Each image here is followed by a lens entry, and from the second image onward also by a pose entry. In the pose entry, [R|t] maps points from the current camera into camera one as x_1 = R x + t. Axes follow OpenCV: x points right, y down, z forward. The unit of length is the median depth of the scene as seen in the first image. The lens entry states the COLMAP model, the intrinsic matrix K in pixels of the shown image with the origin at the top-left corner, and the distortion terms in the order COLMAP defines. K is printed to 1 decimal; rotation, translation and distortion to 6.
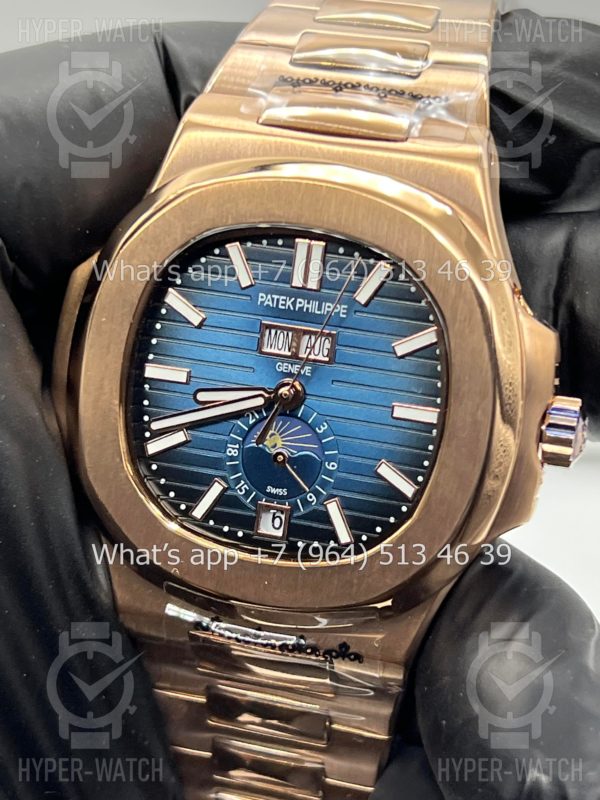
lens RADIAL K [[1957.9, 0, 300.0], [0, 1957.9, 400.0], [0, 0, 1]] dist [0.454732, -16.313768]
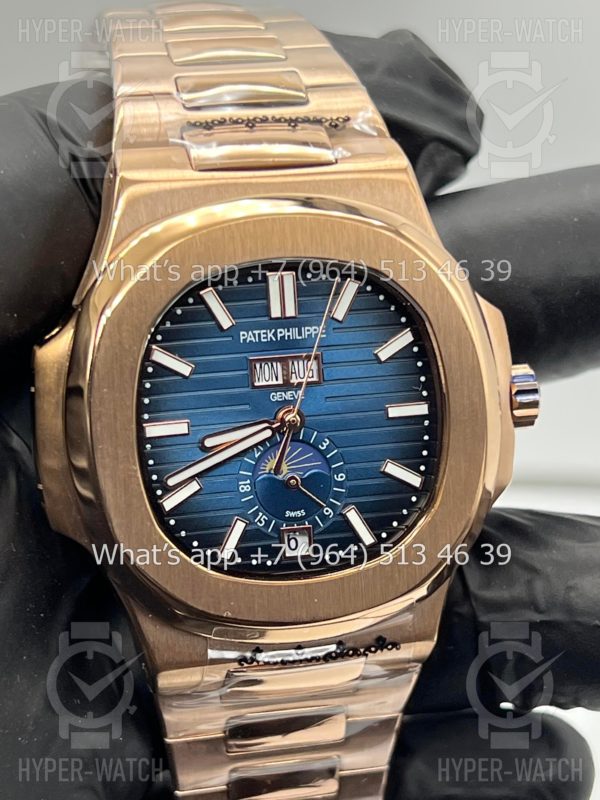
lens RADIAL K [[1957.9, 0, 300.0], [0, 1957.9, 400.0], [0, 0, 1]] dist [0.454732, -16.313768]
pose [[0.859873, -0.223423, 0.459021, -0.475744], [0.217240, 0.973813, 0.067041, -0.081959], [-0.461980, 0.042071, 0.885892, 0.072872]]
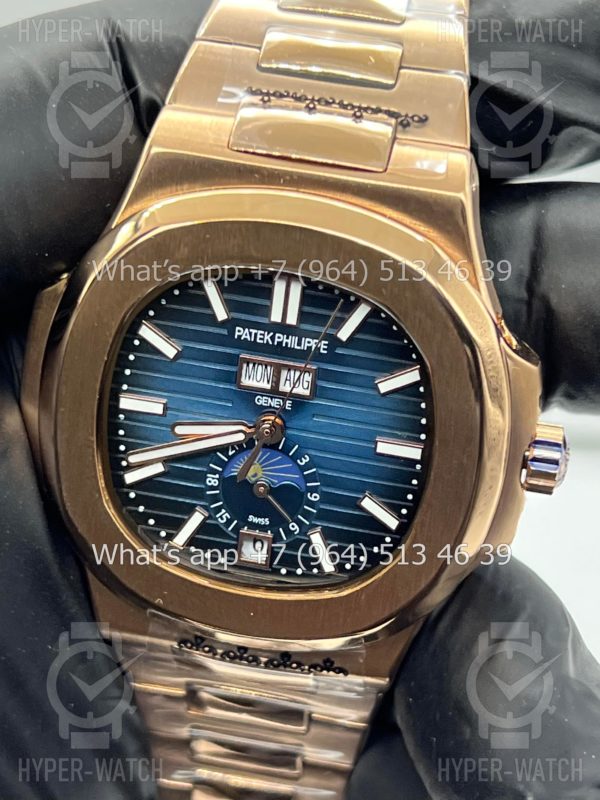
lens RADIAL K [[1957.9, 0, 300.0], [0, 1957.9, 400.0], [0, 0, 1]] dist [0.454732, -16.313768]
pose [[0.996565, -0.037156, 0.074013, -0.062631], [0.019207, 0.973034, 0.229862, -0.242617], [-0.080558, -0.227651, 0.970405, 0.044140]]
